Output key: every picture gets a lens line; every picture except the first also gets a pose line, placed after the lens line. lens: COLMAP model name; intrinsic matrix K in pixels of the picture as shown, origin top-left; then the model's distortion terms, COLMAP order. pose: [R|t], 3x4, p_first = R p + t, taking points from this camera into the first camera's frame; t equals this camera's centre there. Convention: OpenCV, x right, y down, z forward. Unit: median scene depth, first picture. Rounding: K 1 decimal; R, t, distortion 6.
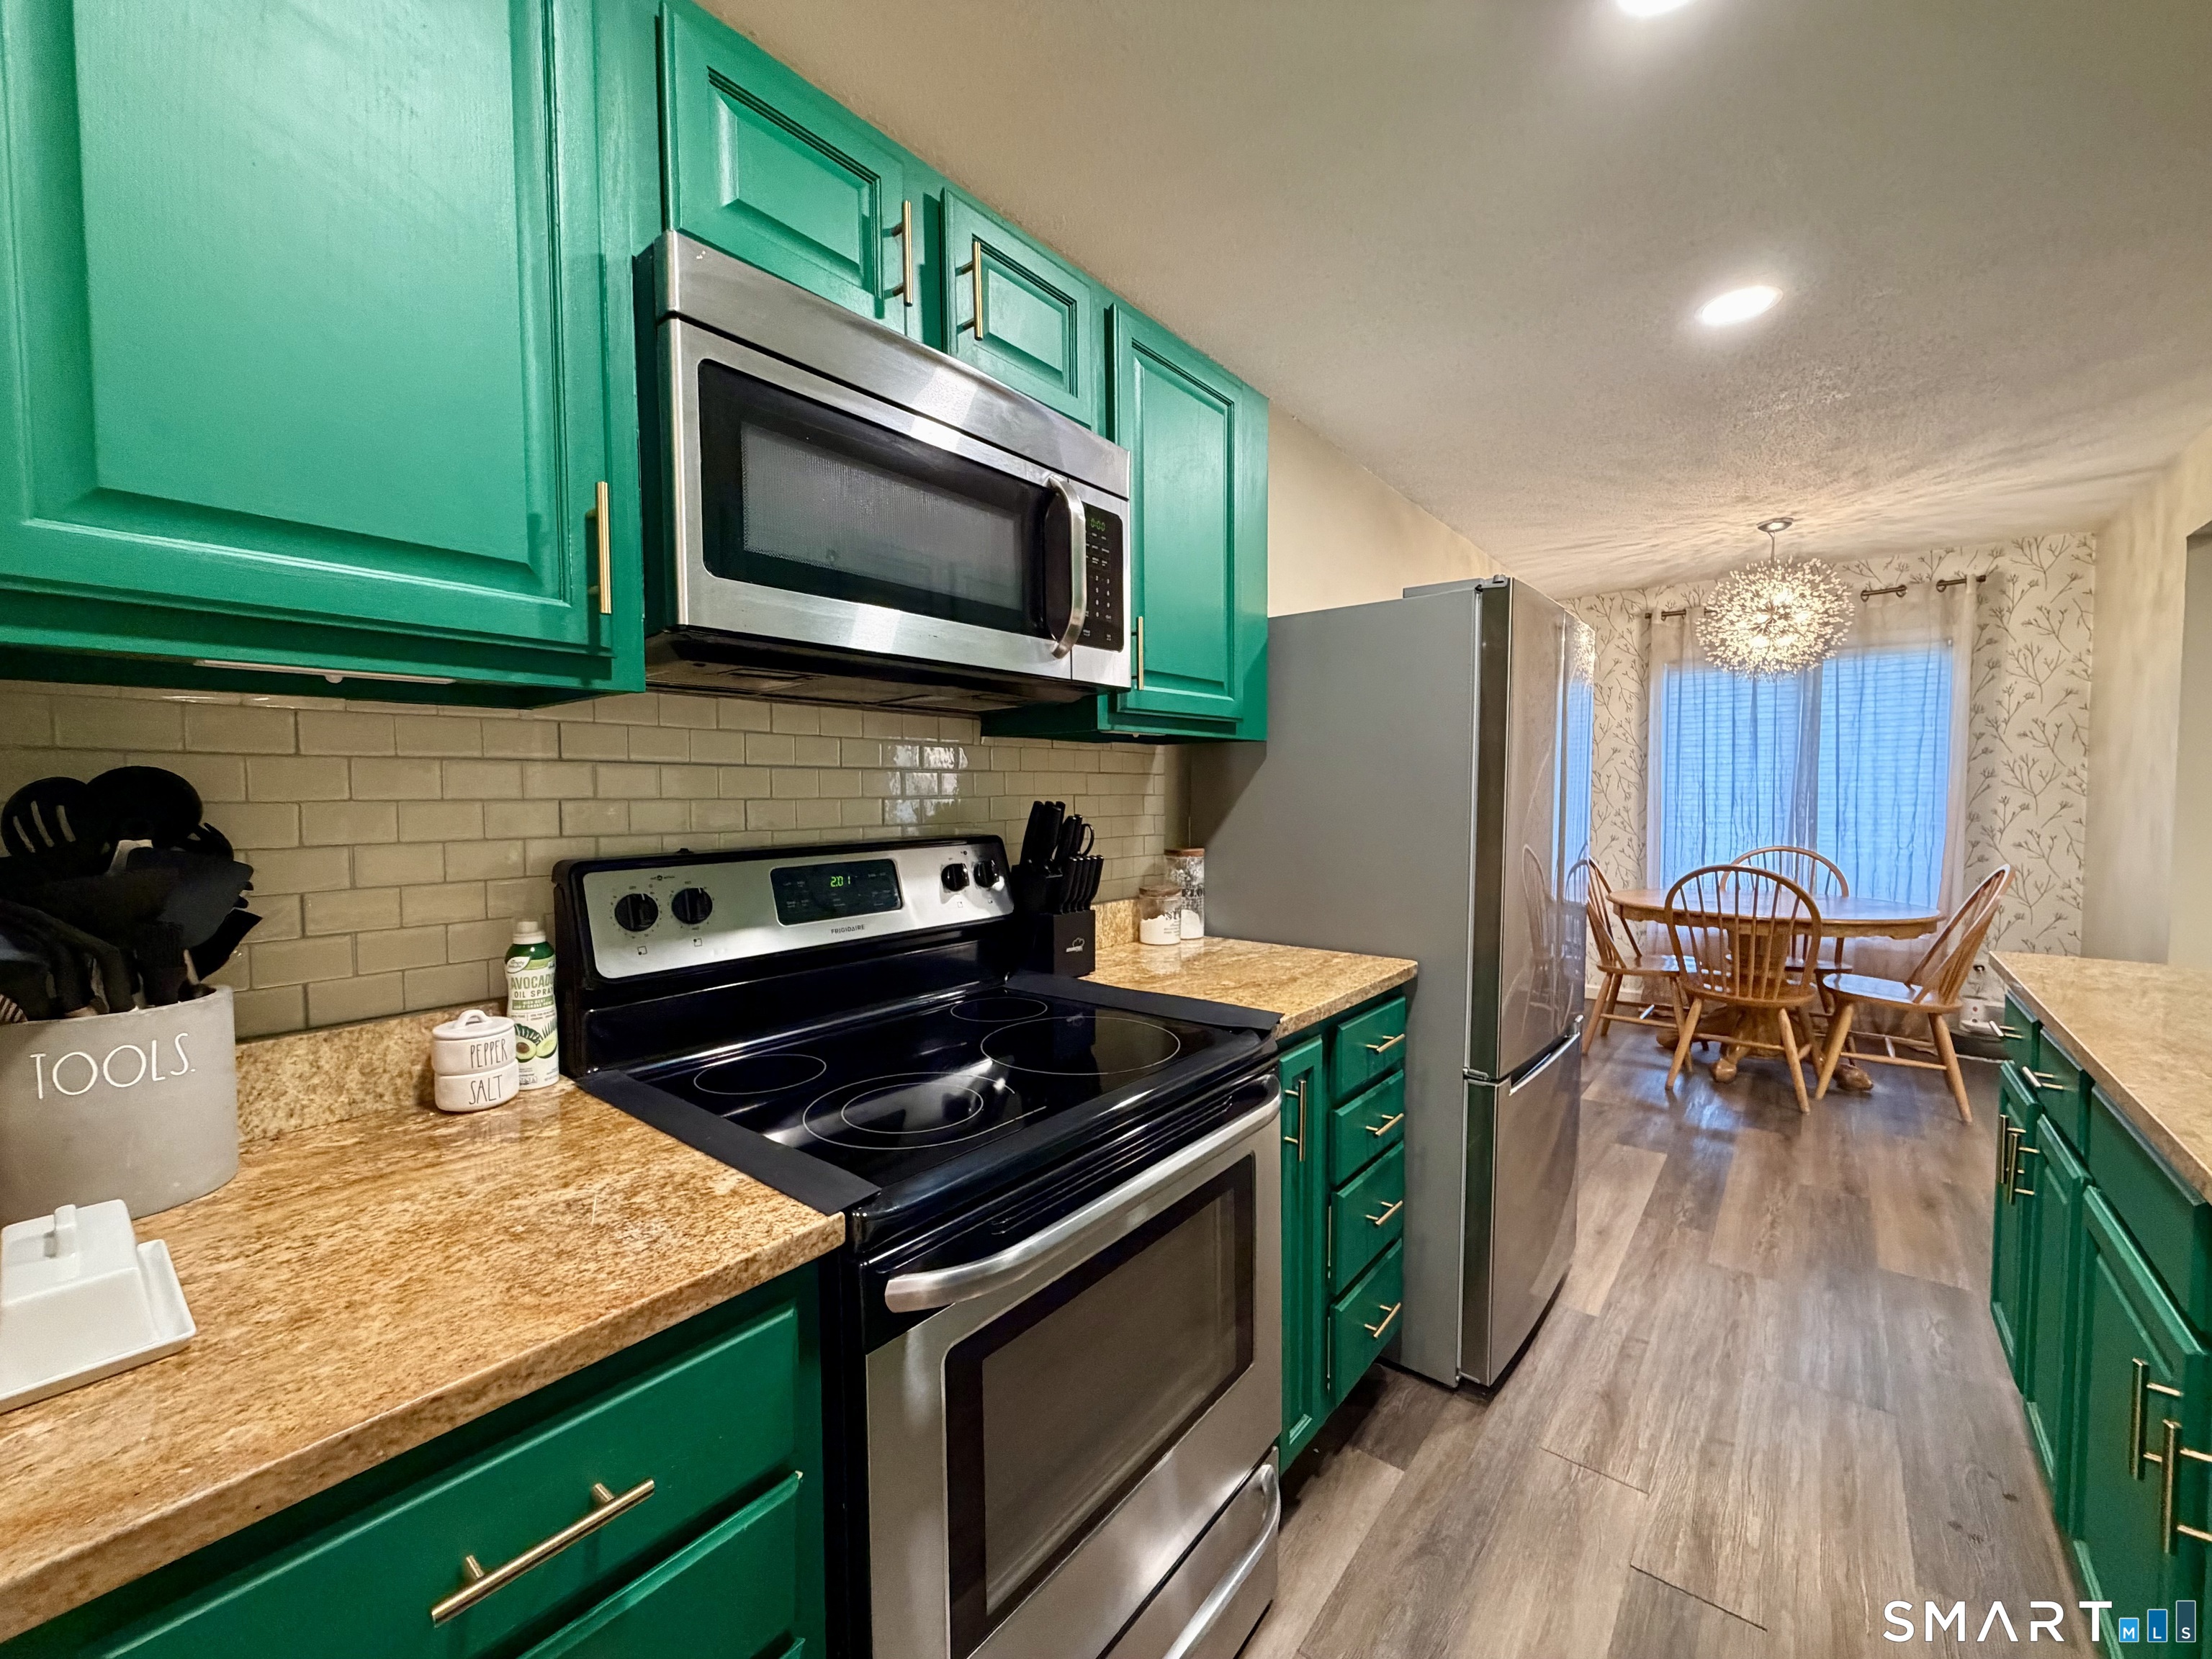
lens RADIAL K [[882.8, 0, 1103.9], [0, 882.8, 831.2], [0, 0, 1]] dist [-0.000742, 0.000343]
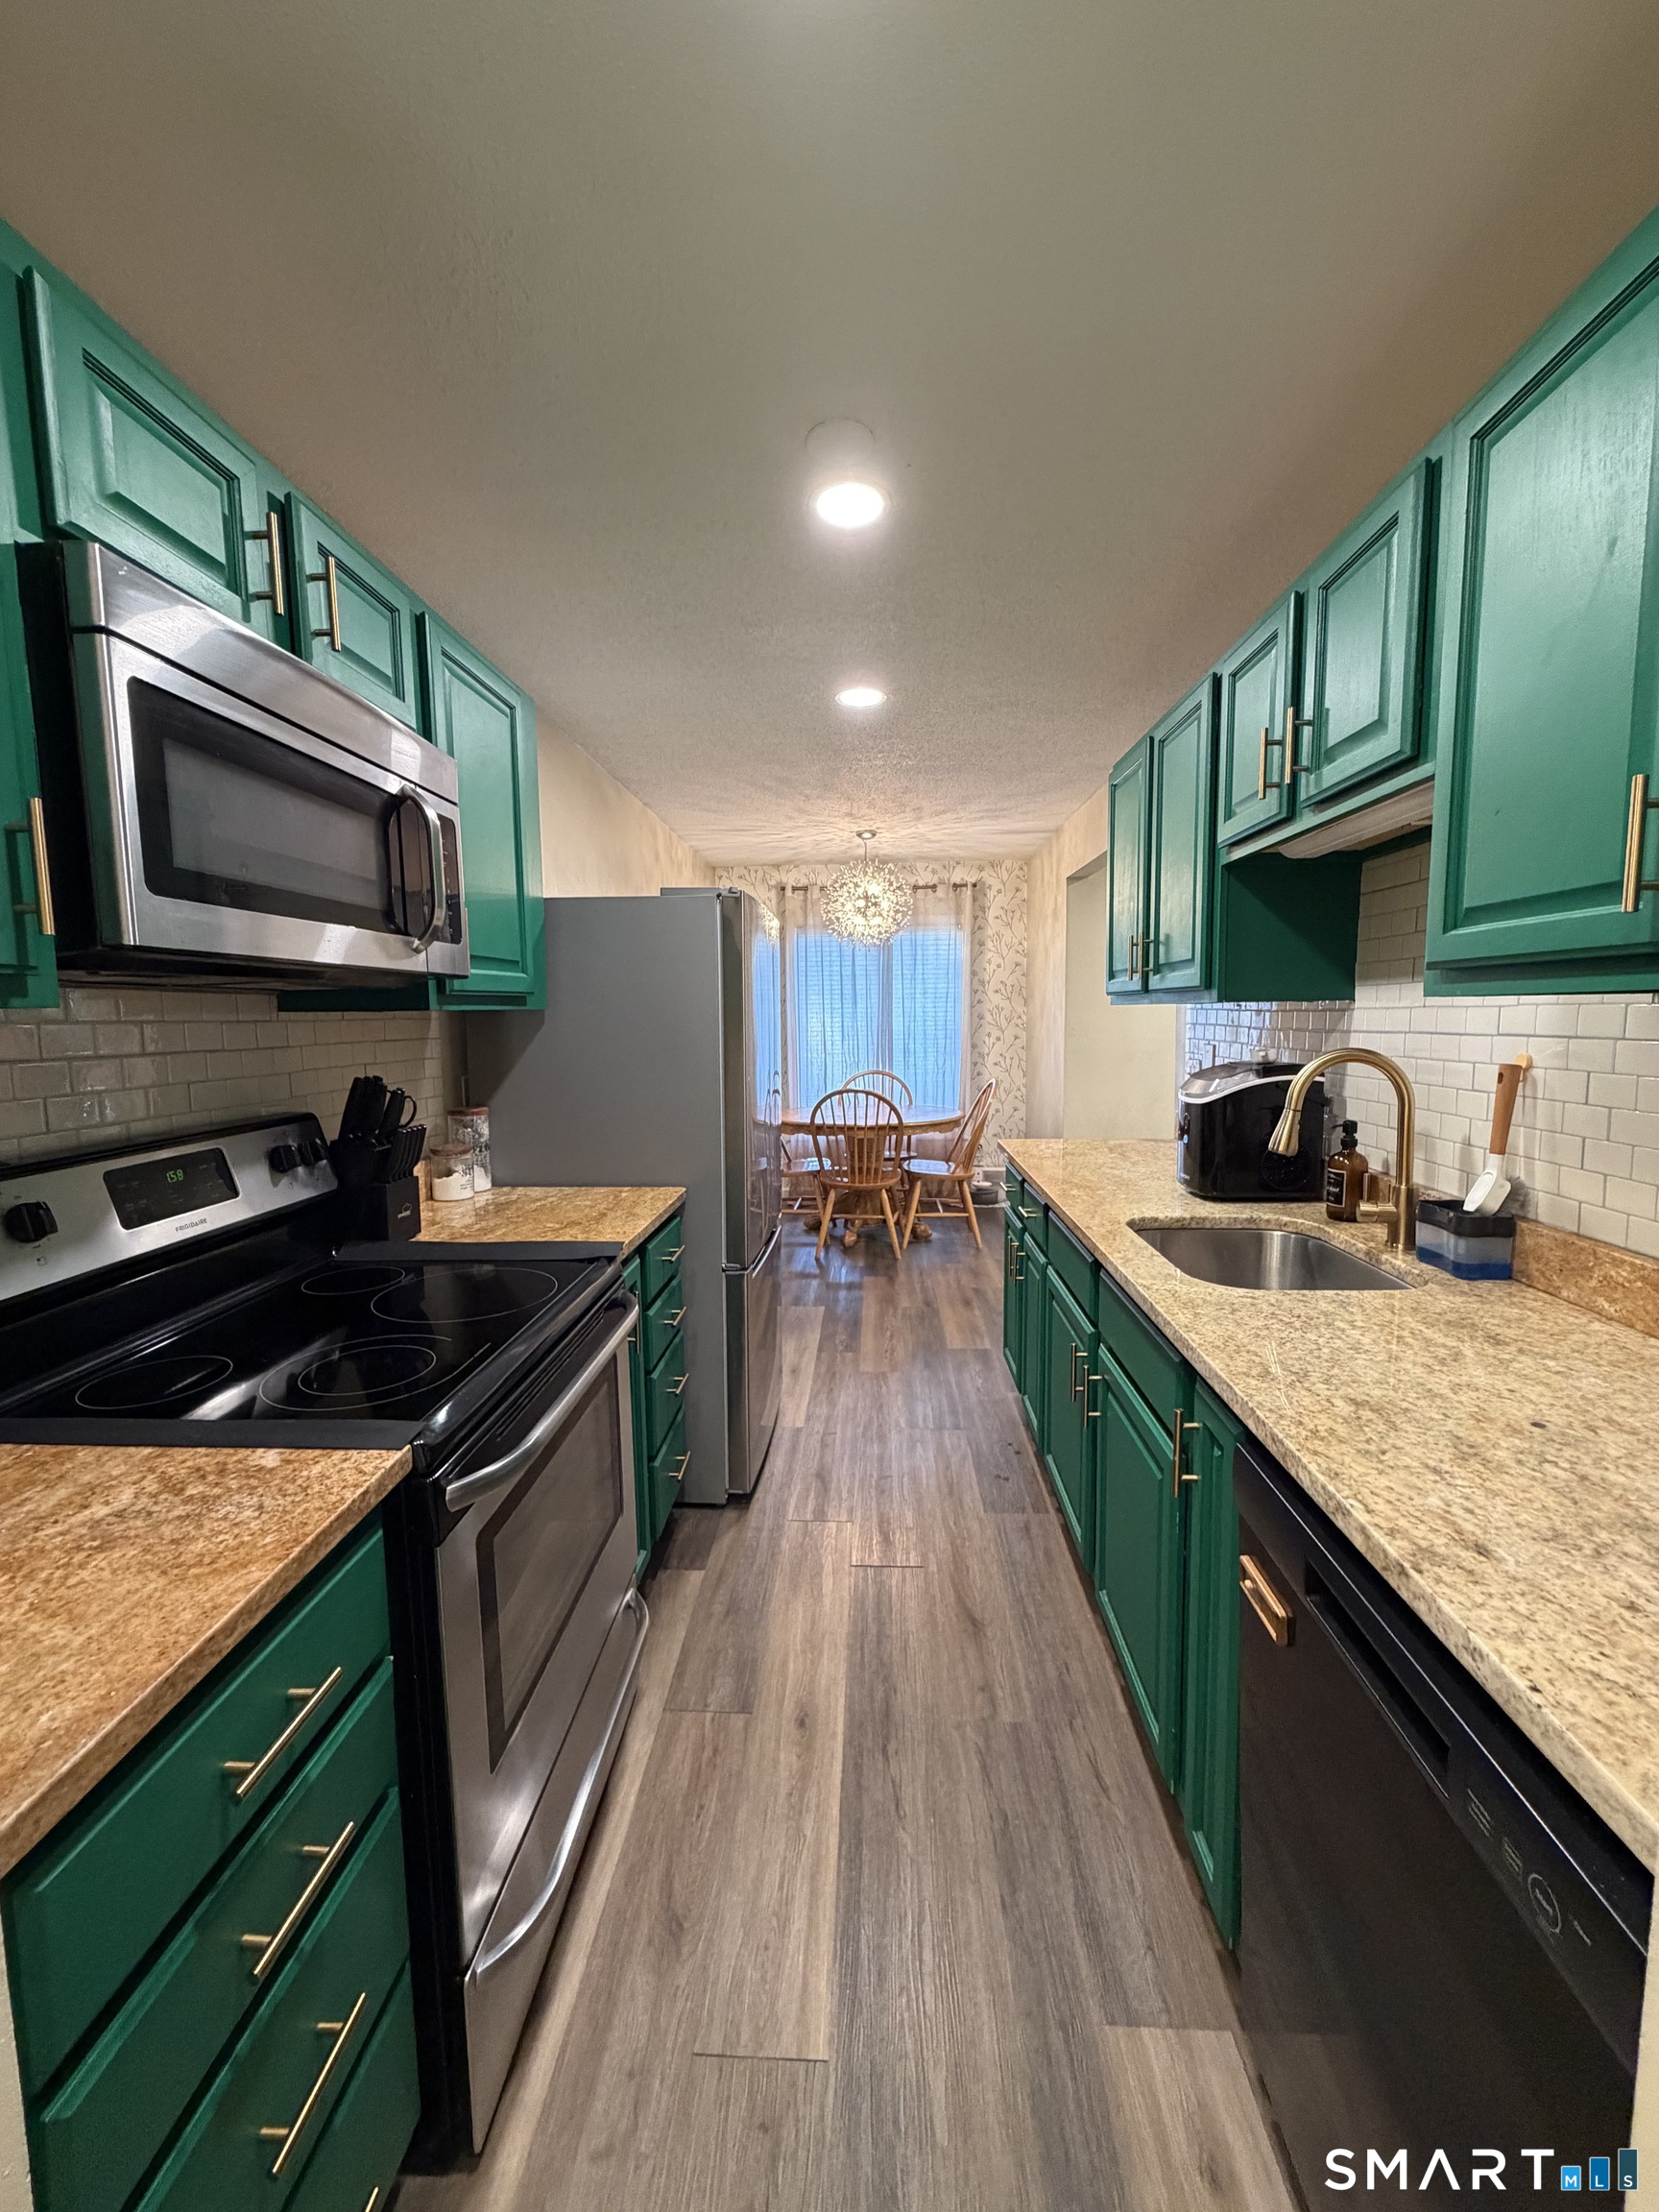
lens RADIAL K [[882.8, 0, 828.5], [0, 882.8, 1100.3], [0, 0, 1]] dist [-0.000742, 0.000343]
pose [[0.807418, -0.060706, 0.586848, -0.173890], [0.032675, 0.997767, 0.058256, -0.035857], [-0.589074, -0.027862, 0.807598, -0.114625]]
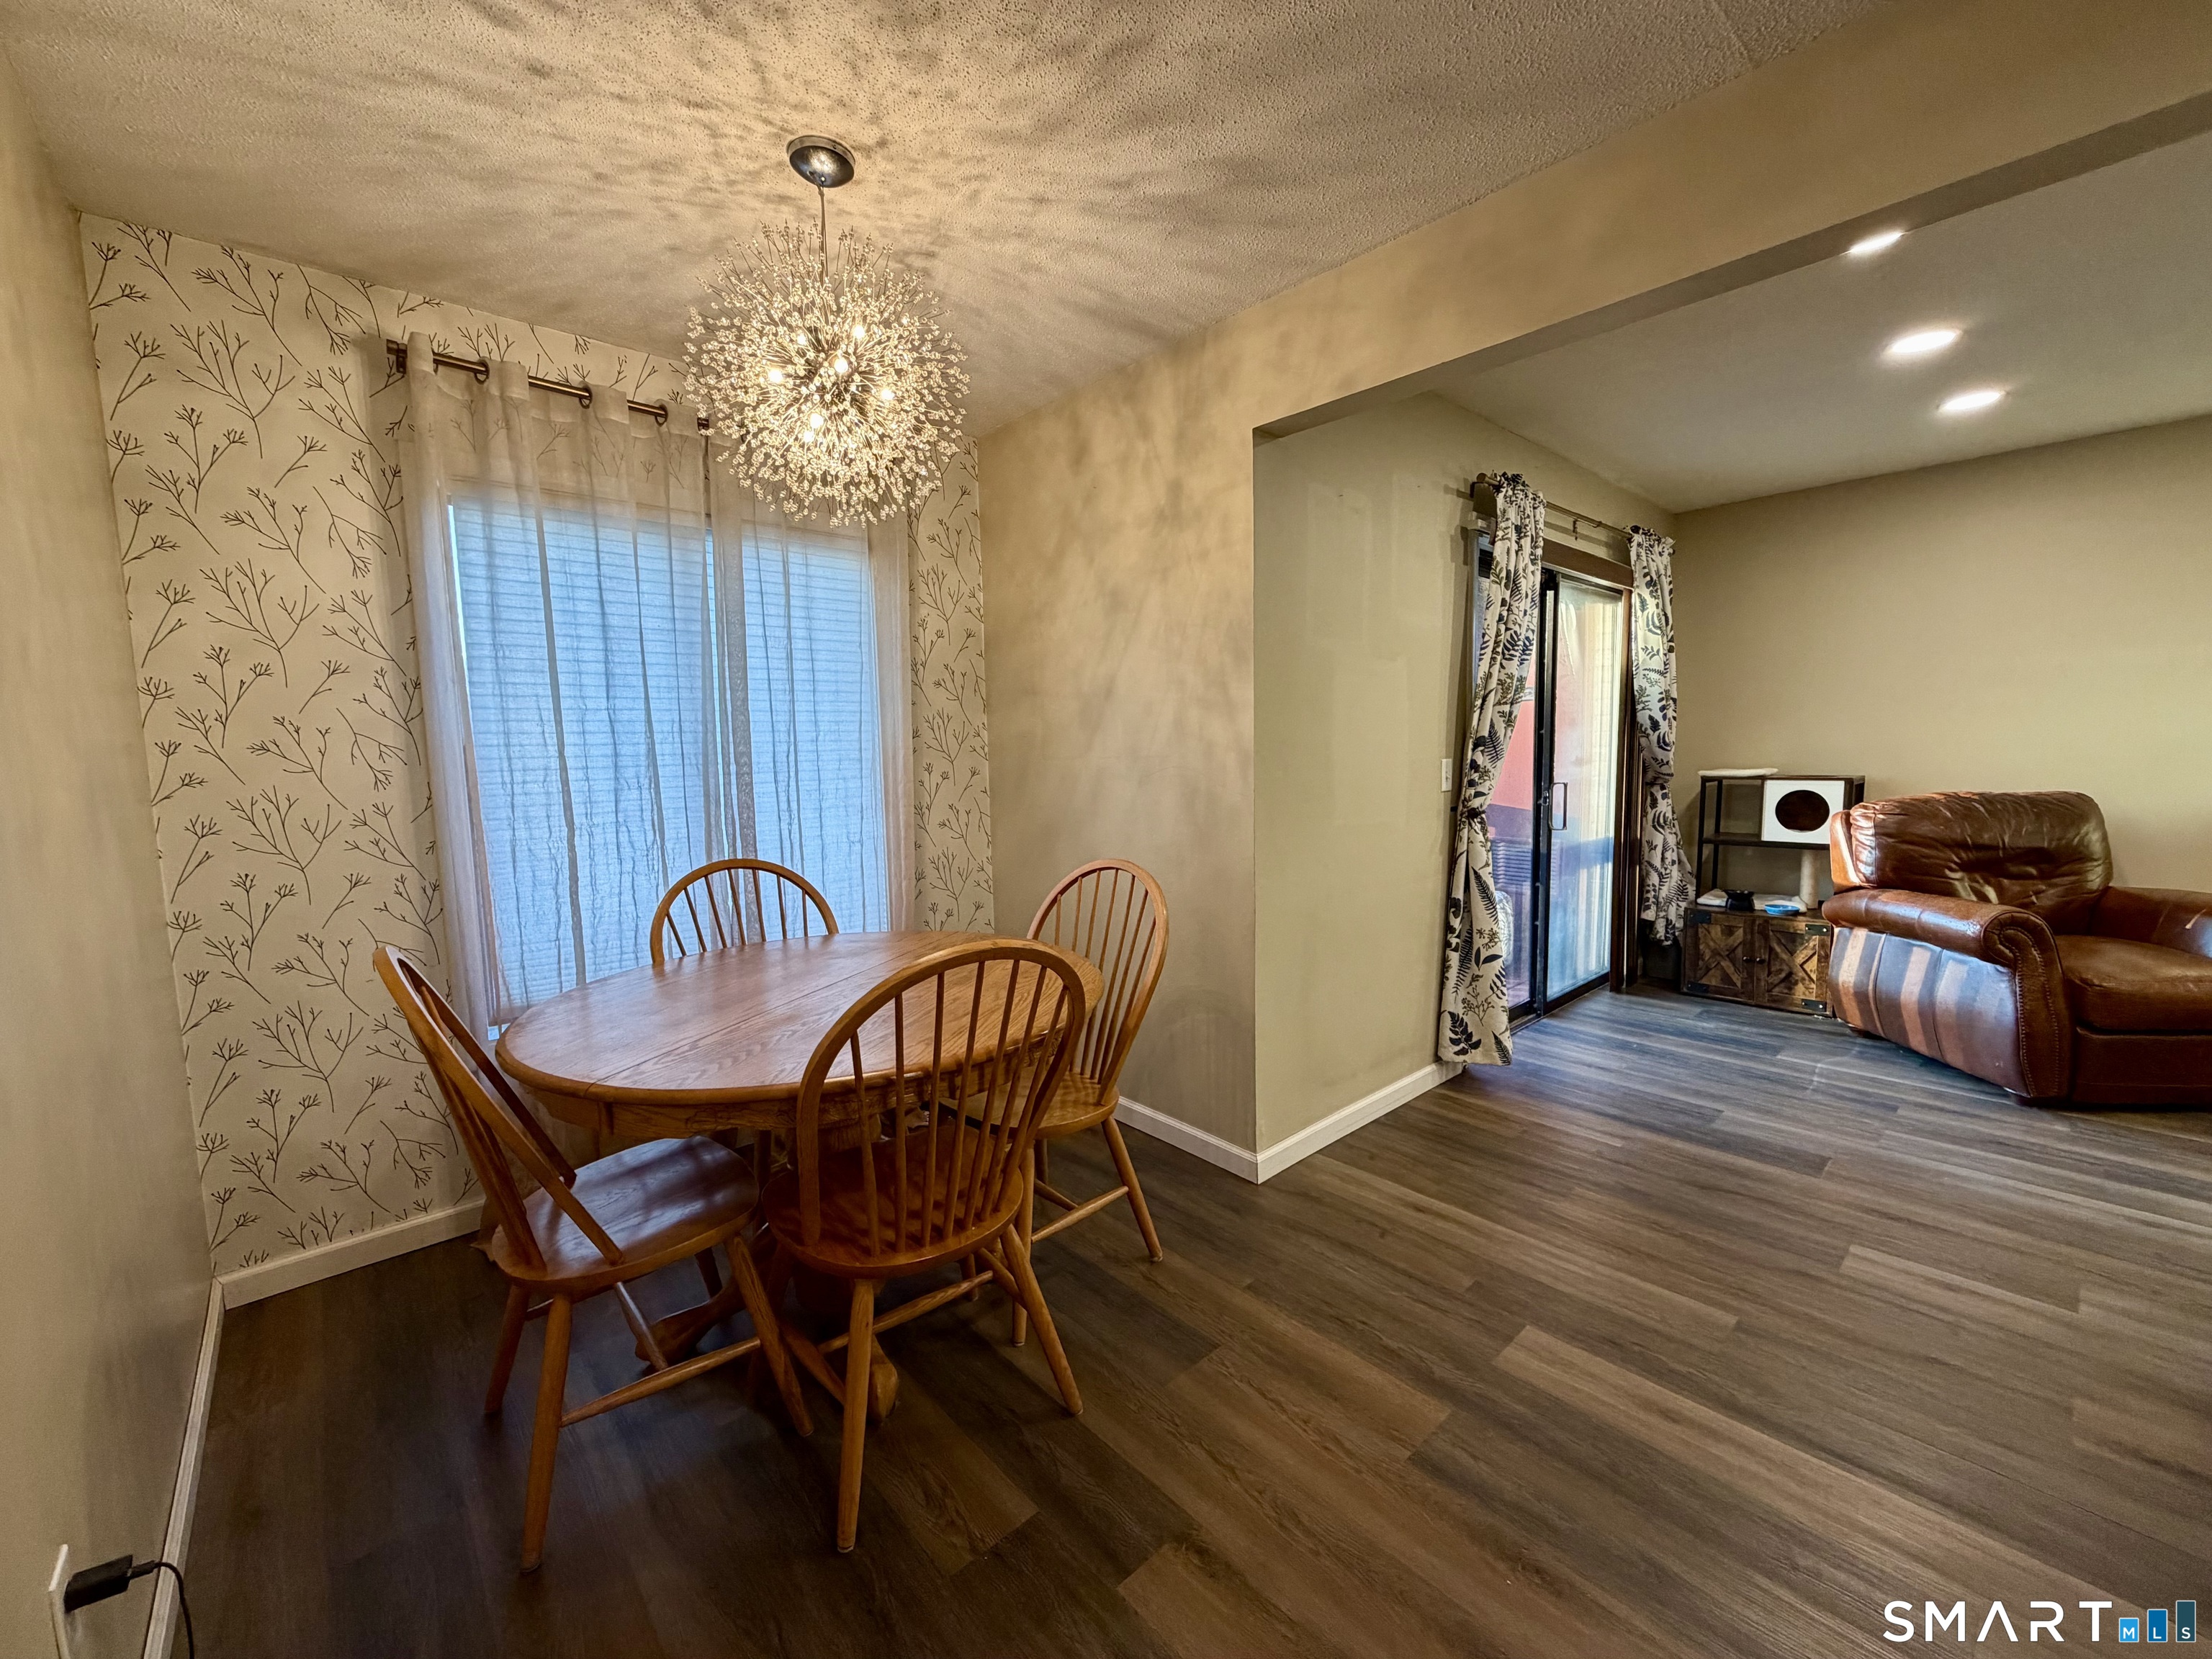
lens RADIAL K [[882.8, 0, 1103.9], [0, 882.8, 831.2], [0, 0, 1]] dist [-0.000742, 0.000343]
pose [[0.157806, -0.089266, 0.983427, 0.515846], [0.066343, 0.994614, 0.079635, -0.057613], [-0.985239, 0.052676, 0.162878, 1.332998]]
